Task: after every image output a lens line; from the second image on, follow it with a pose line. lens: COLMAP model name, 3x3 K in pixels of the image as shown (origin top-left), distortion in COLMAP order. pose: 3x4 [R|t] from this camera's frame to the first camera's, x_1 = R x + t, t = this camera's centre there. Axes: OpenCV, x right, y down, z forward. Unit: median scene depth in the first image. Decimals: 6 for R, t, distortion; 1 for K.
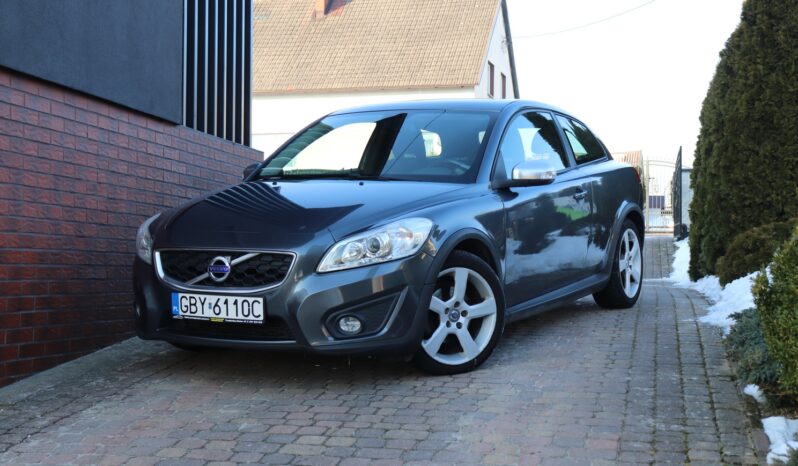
lens RADIAL K [[1199.6, 0, 399.0], [0, 1199.6, 233.0], [0, 0, 1]] dist [0.012542, 0.010508]
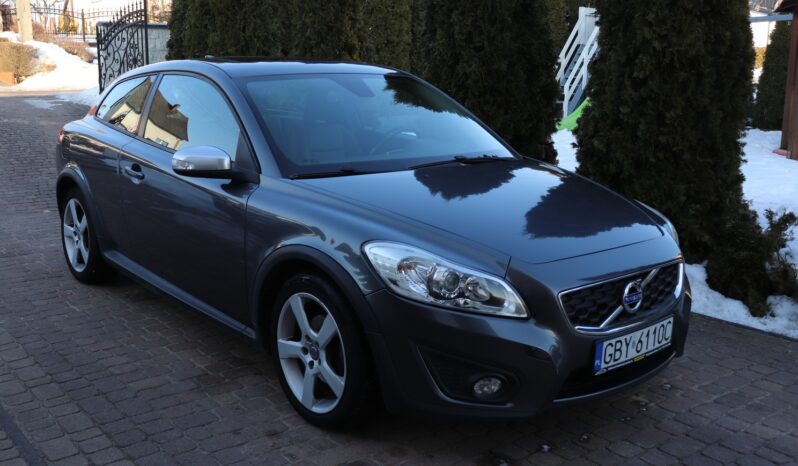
lens RADIAL K [[827.2, 0, 399.0], [0, 827.2, 233.0], [0, 0, 1]] dist [-0.026594, -0.008232]
pose [[0.352003, -0.172636, 0.919941, -0.710758], [0.042135, 0.984770, 0.168679, -0.113178], [-0.935050, -0.020614, 0.353916, 0.955867]]
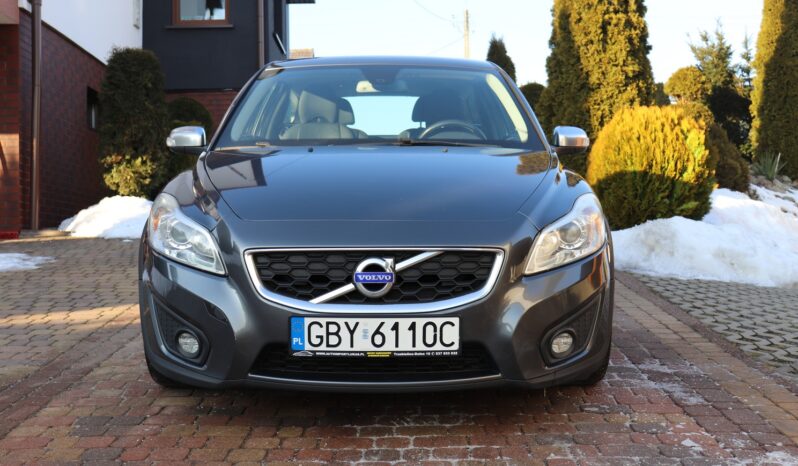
lens RADIAL K [[930.6, 0, 399.0], [0, 930.6, 233.0], [0, 0, 1]] dist [0.005257, 0.026588]
pose [[0.883251, -0.040978, 0.467106, -0.379602], [0.023183, 0.998772, 0.043784, -0.017032], [-0.468326, -0.027844, 0.883117, 0.541527]]
